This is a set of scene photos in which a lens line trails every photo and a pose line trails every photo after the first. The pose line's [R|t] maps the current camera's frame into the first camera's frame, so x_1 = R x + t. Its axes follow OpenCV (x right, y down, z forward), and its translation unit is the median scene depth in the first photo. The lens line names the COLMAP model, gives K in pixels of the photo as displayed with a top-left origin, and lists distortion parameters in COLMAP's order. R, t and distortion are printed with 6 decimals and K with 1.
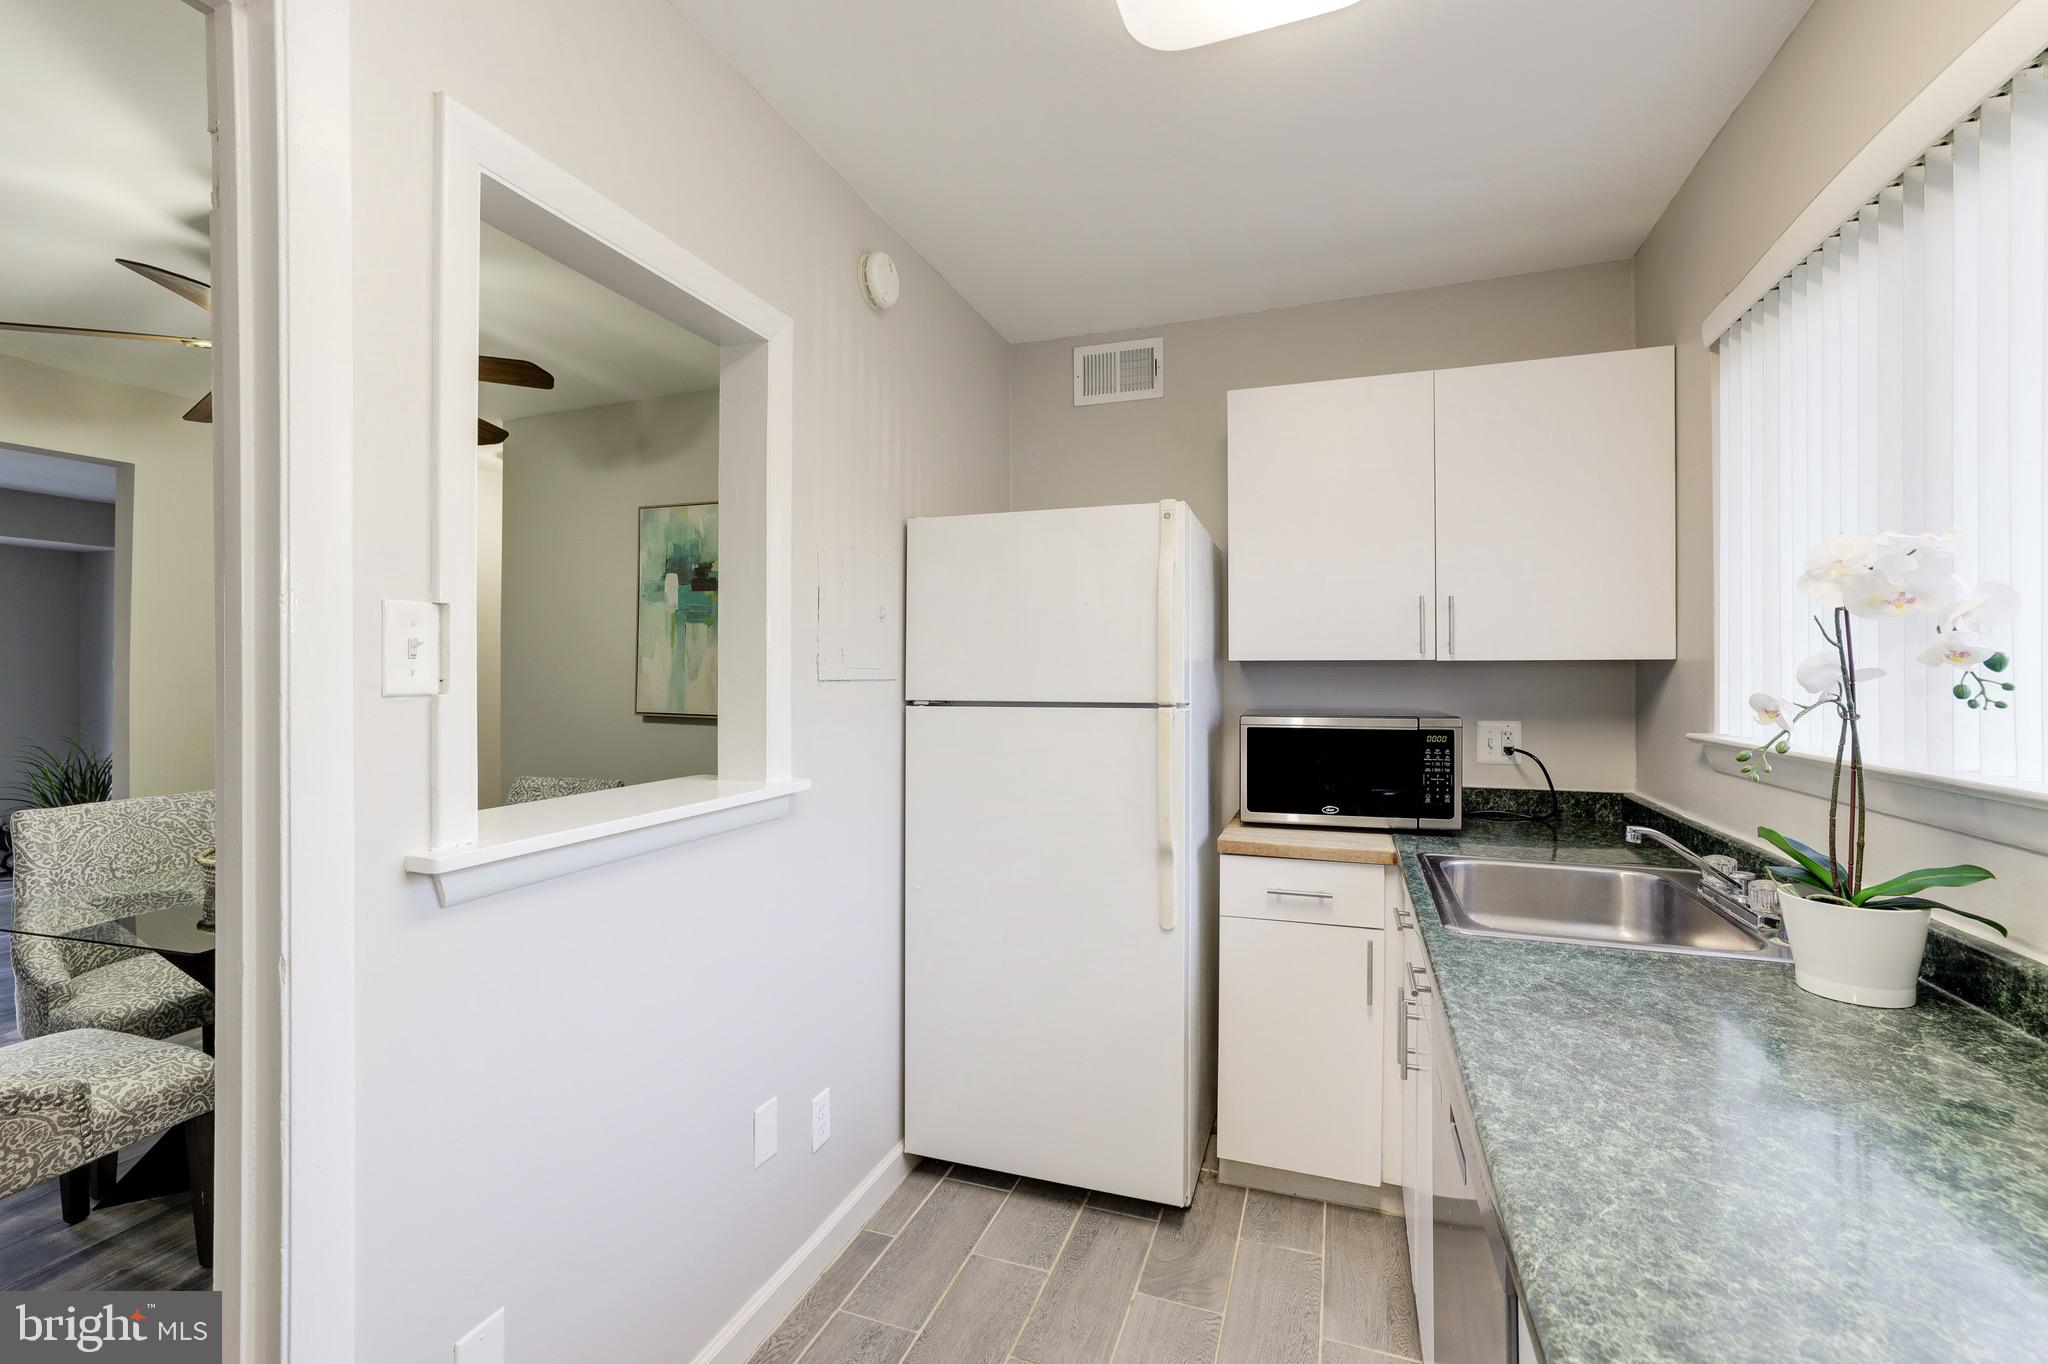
lens RADIAL K [[884.1, 0, 1029.3], [0, 884.1, 663.9], [0, 0, 1]] dist [-0.047546, 0.015862]
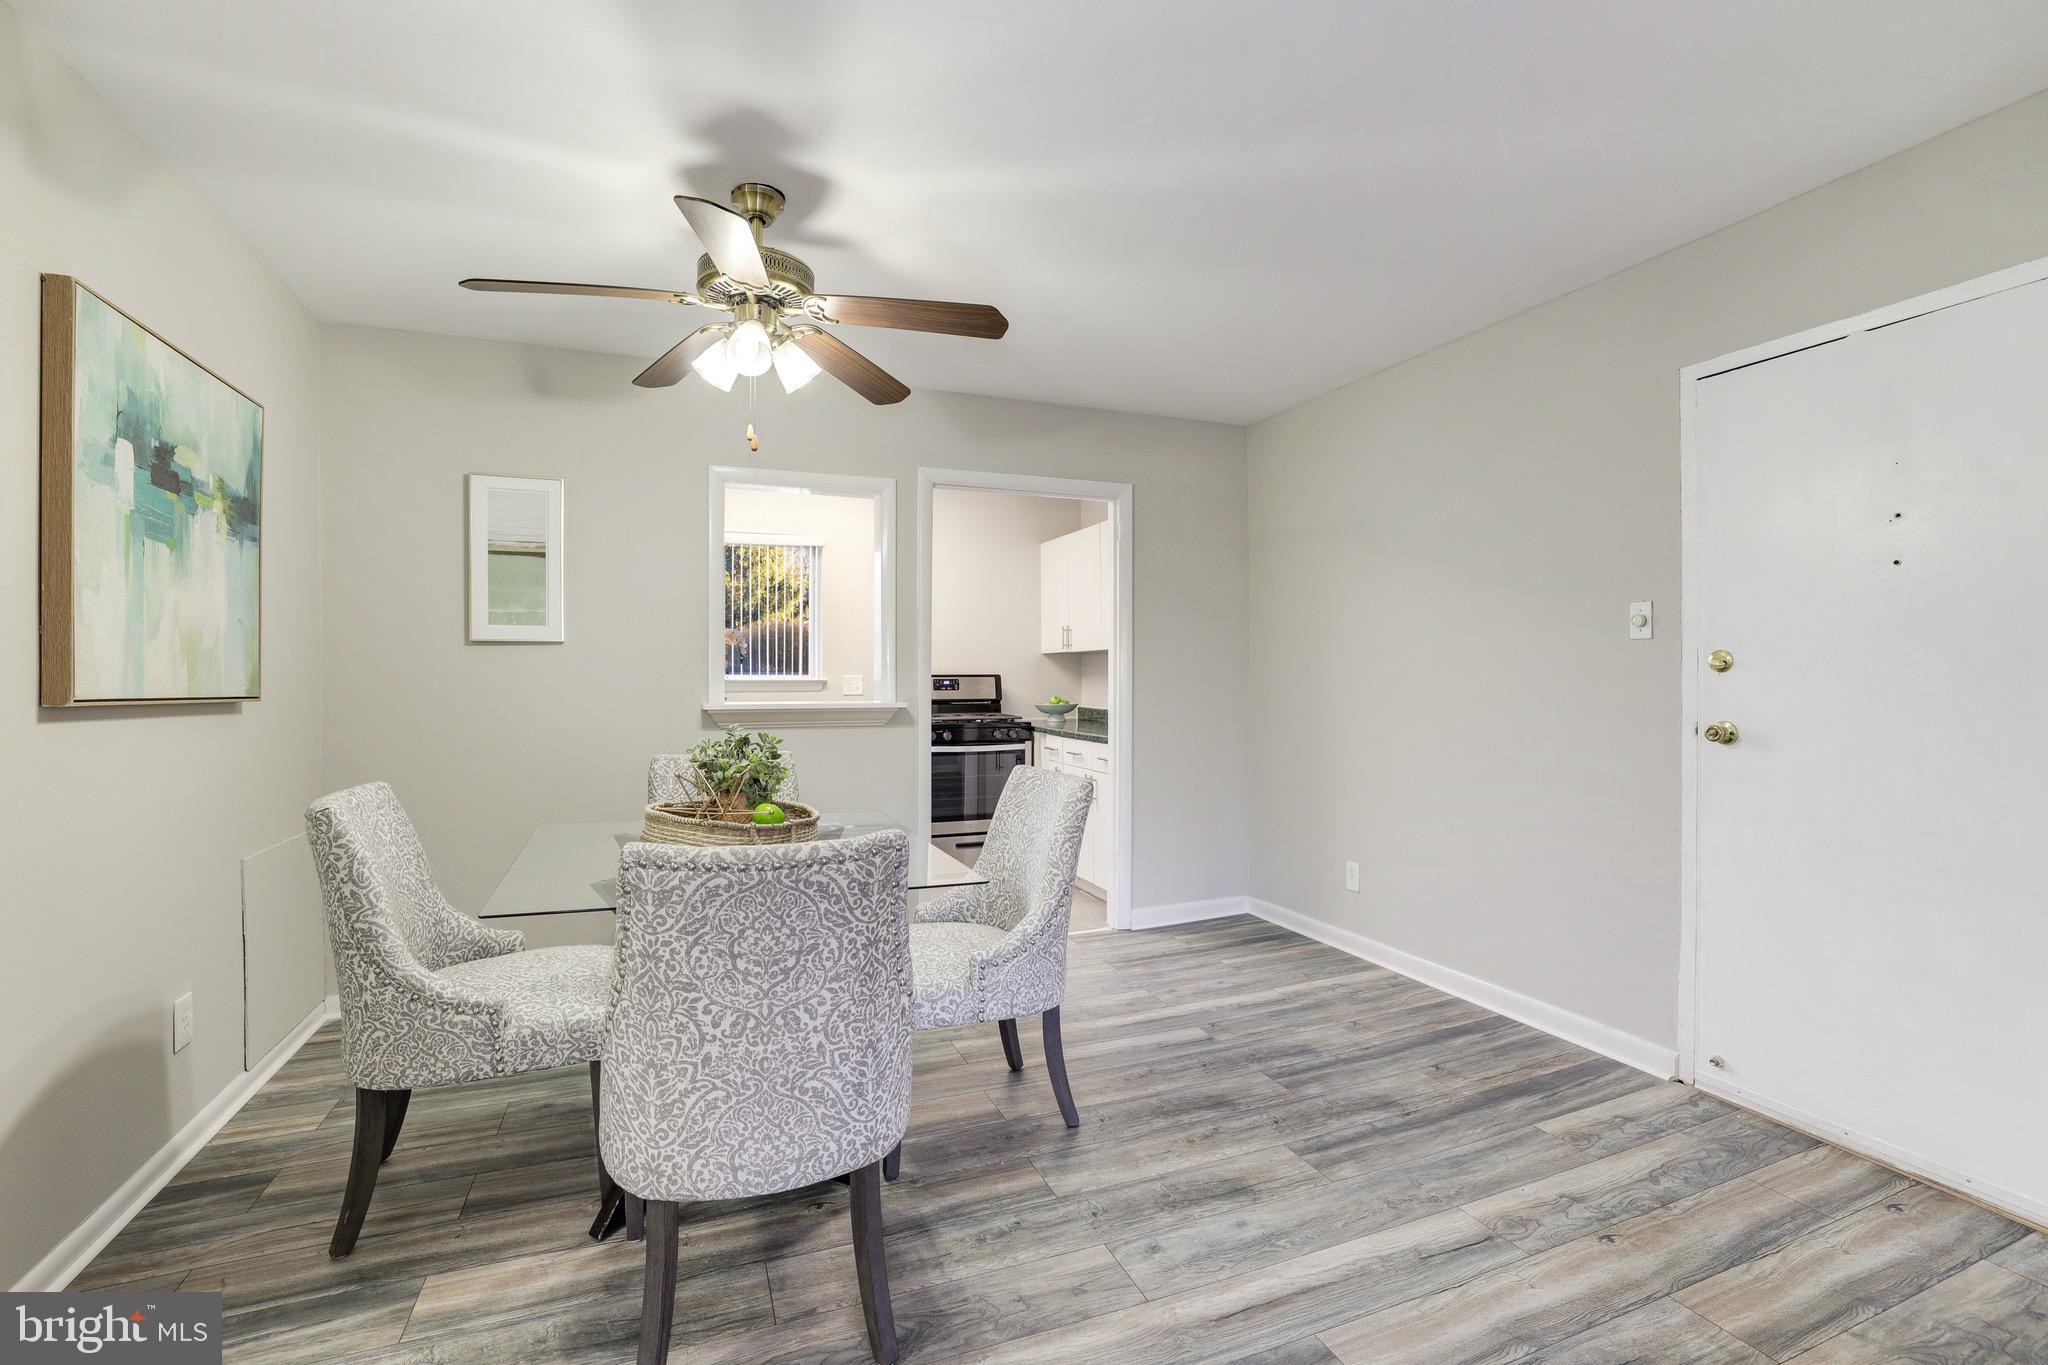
lens RADIAL K [[884.1, 0, 1023.8], [0, 884.1, 677.8], [0, 0, 1]] dist [-0.047546, 0.015862]
pose [[-0.664014, -0.000536, 0.747720, -1.855082], [-0.006524, 0.999966, -0.005077, 0.068364], [-0.747692, -0.008249, -0.663995, 1.473508]]
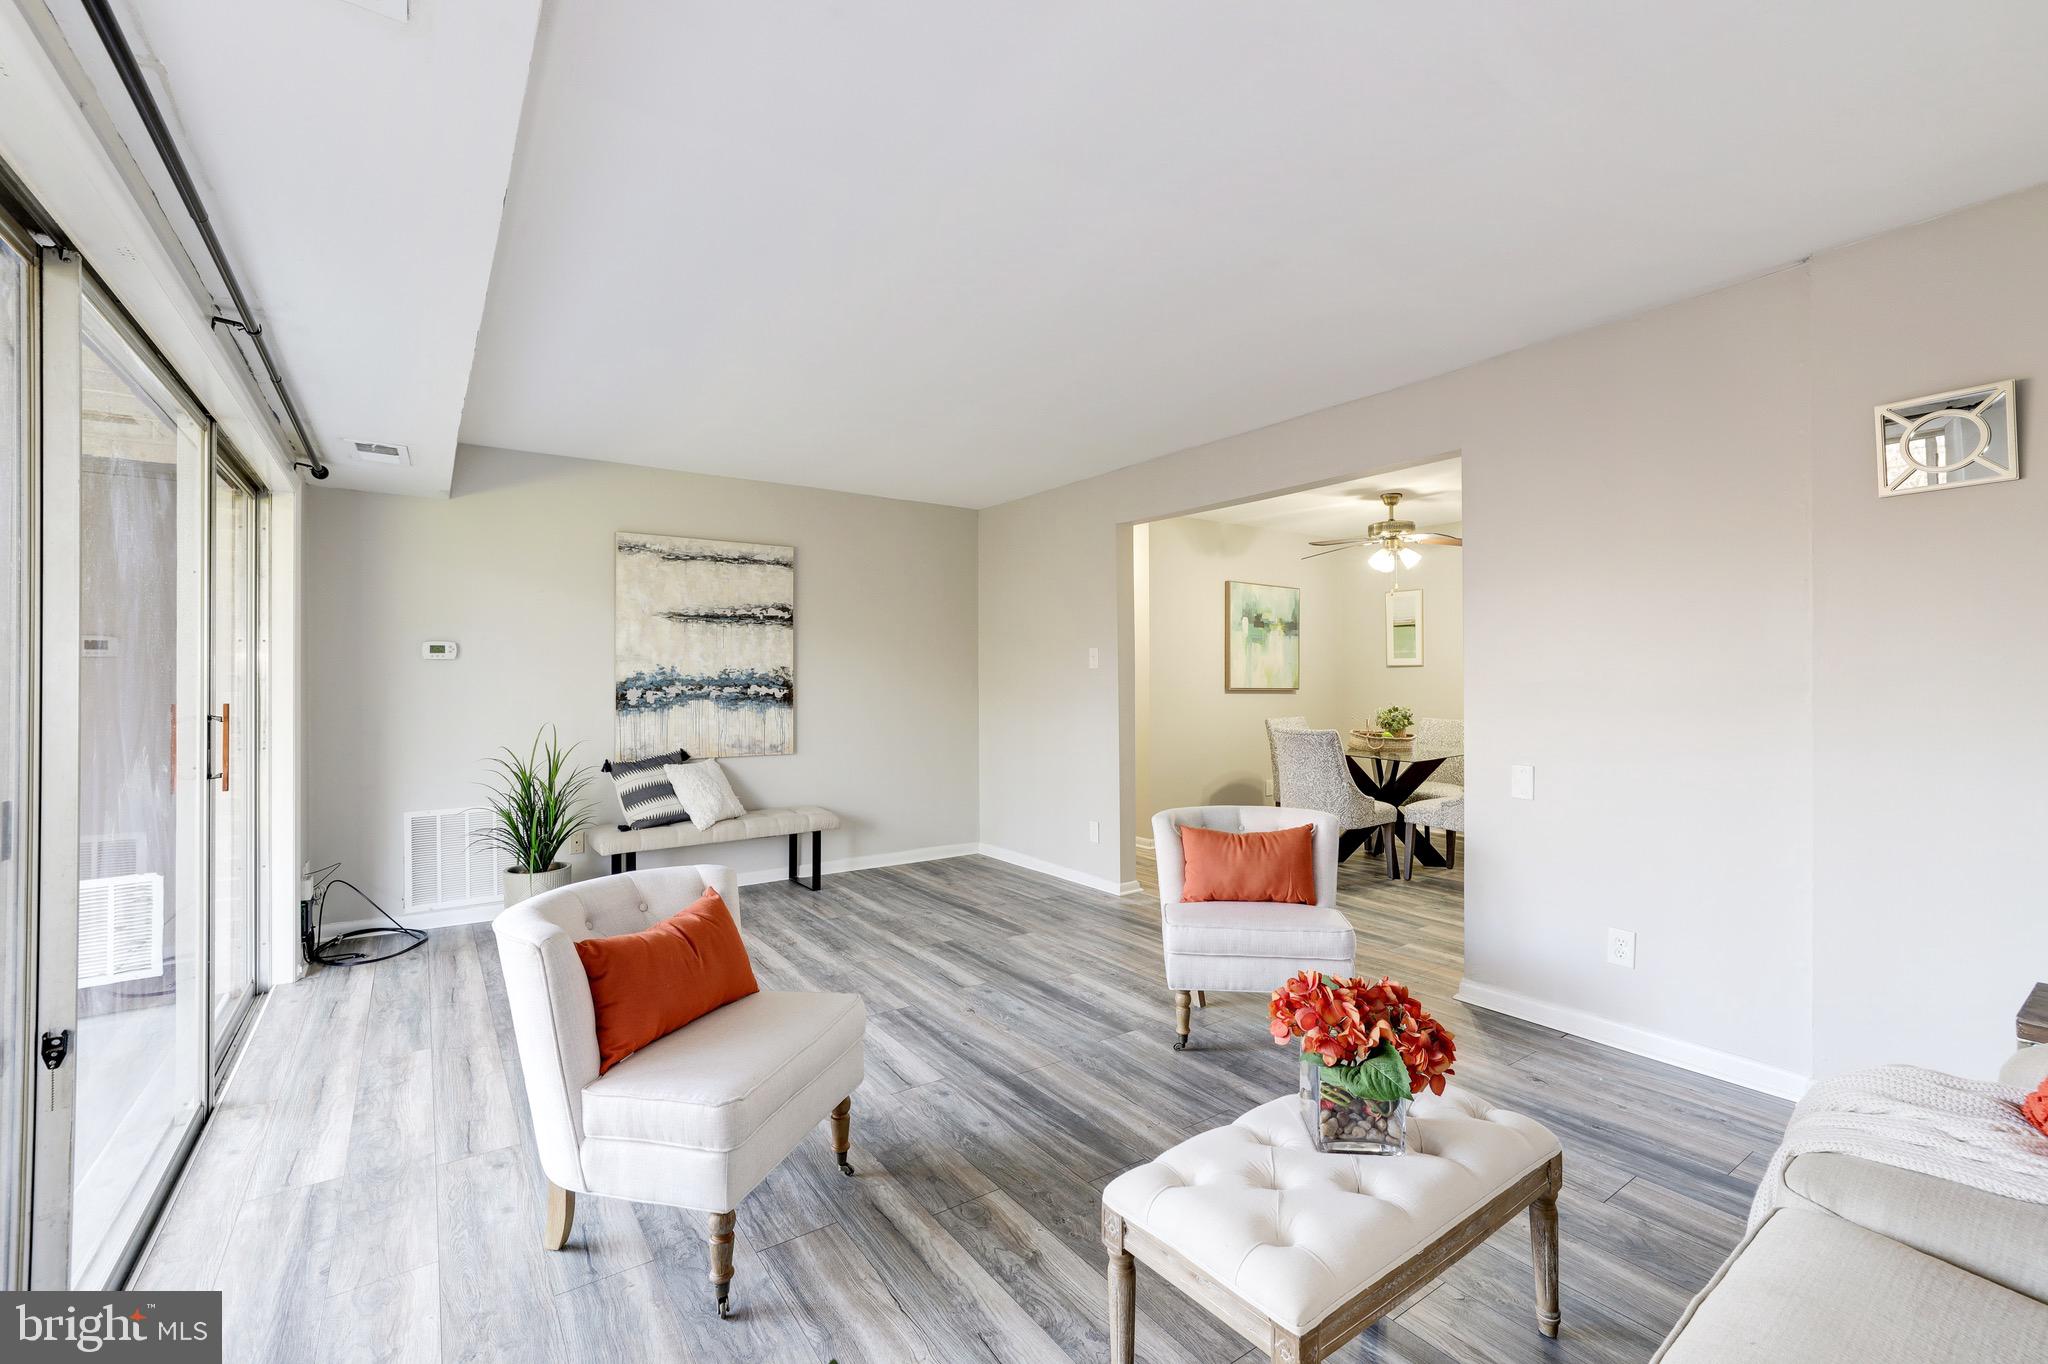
lens RADIAL K [[884.1, 0, 1017.8], [0, 884.1, 671.5], [0, 0, 1]] dist [-0.047546, 0.015862]
pose [[0.581425, 0.005299, 0.813582, -3.670101], [-0.006932, 0.999975, -0.001559, 0.041181], [-0.813570, -0.004734, 0.581448, 0.409729]]
